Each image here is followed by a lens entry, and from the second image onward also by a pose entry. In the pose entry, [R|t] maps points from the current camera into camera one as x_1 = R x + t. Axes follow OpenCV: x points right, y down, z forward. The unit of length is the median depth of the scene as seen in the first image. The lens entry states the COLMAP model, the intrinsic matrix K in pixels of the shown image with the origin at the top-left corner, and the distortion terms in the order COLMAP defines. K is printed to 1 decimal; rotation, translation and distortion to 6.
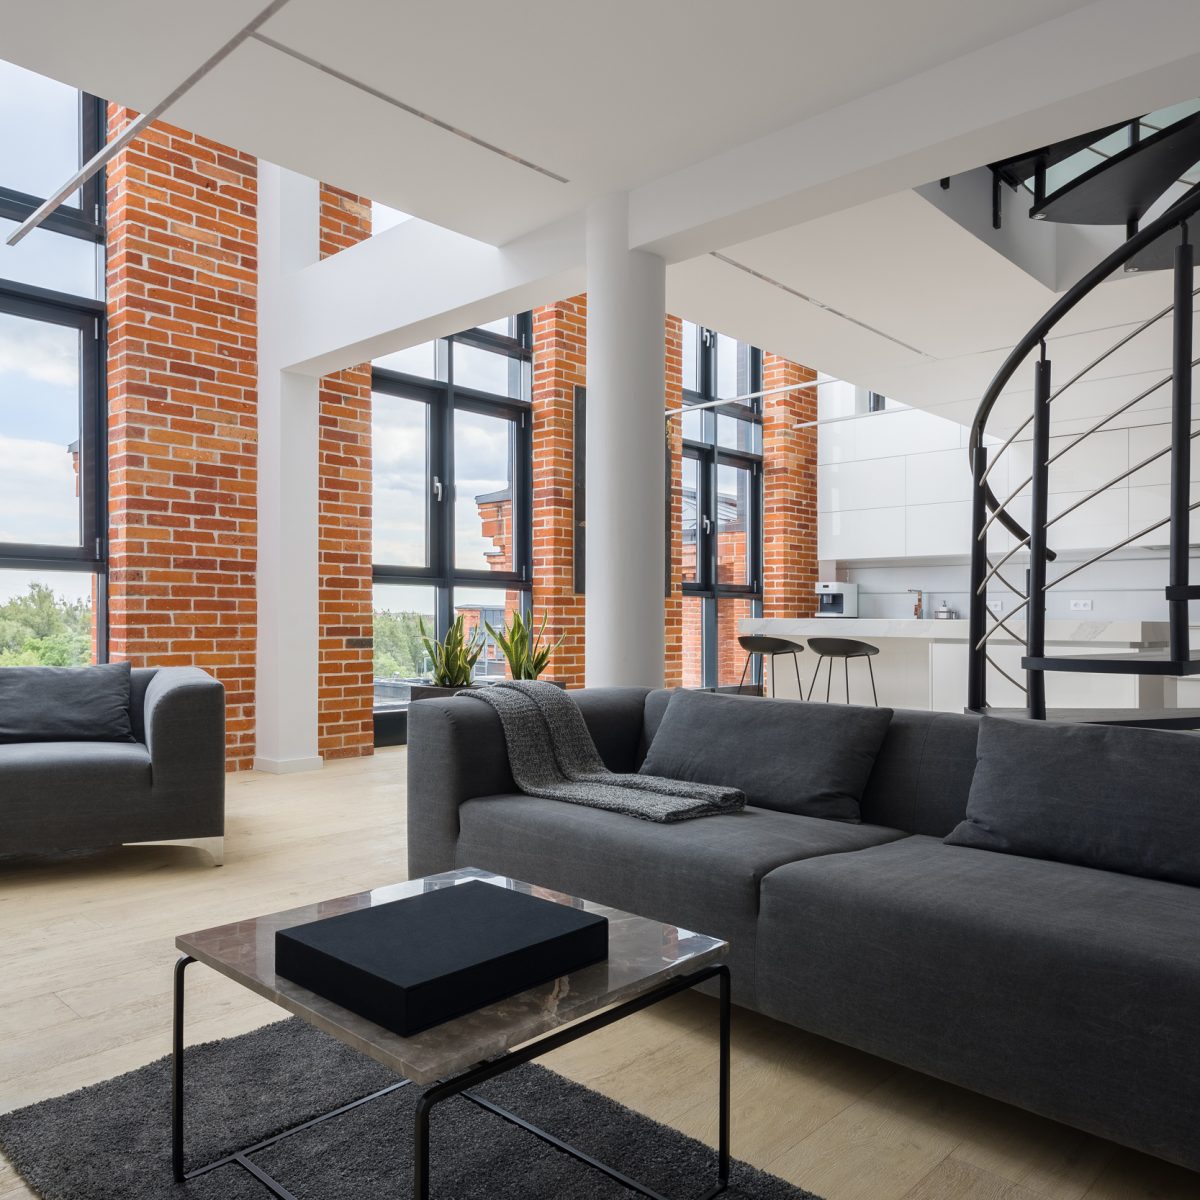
lens RADIAL K [[946.6, 0, 555.2], [0, 946.6, 606.9], [0, 0, 1]] dist [0.004057, -0.005282]
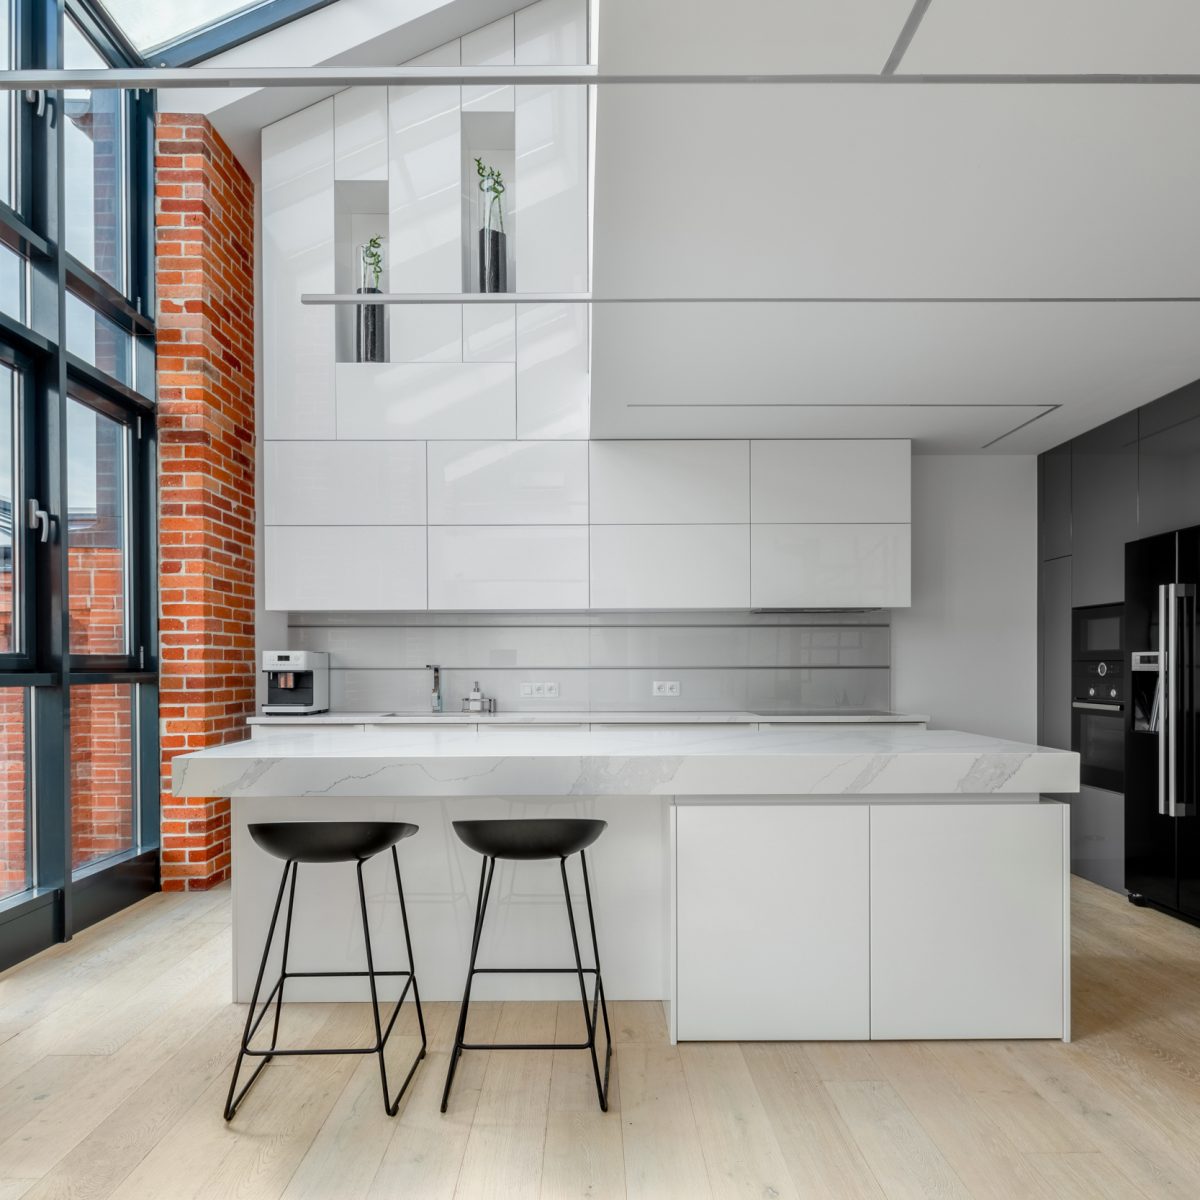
lens RADIAL K [[872.4, 0, 599.3], [0, 872.4, 668.2], [0, 0, 1]] dist [0.001962, 0.002776]
pose [[0.702962, -0.010867, 0.711144, 0.075082], [0.000762, 0.999894, 0.014526, -0.033975], [-0.711227, -0.009670, 0.702896, 0.747114]]
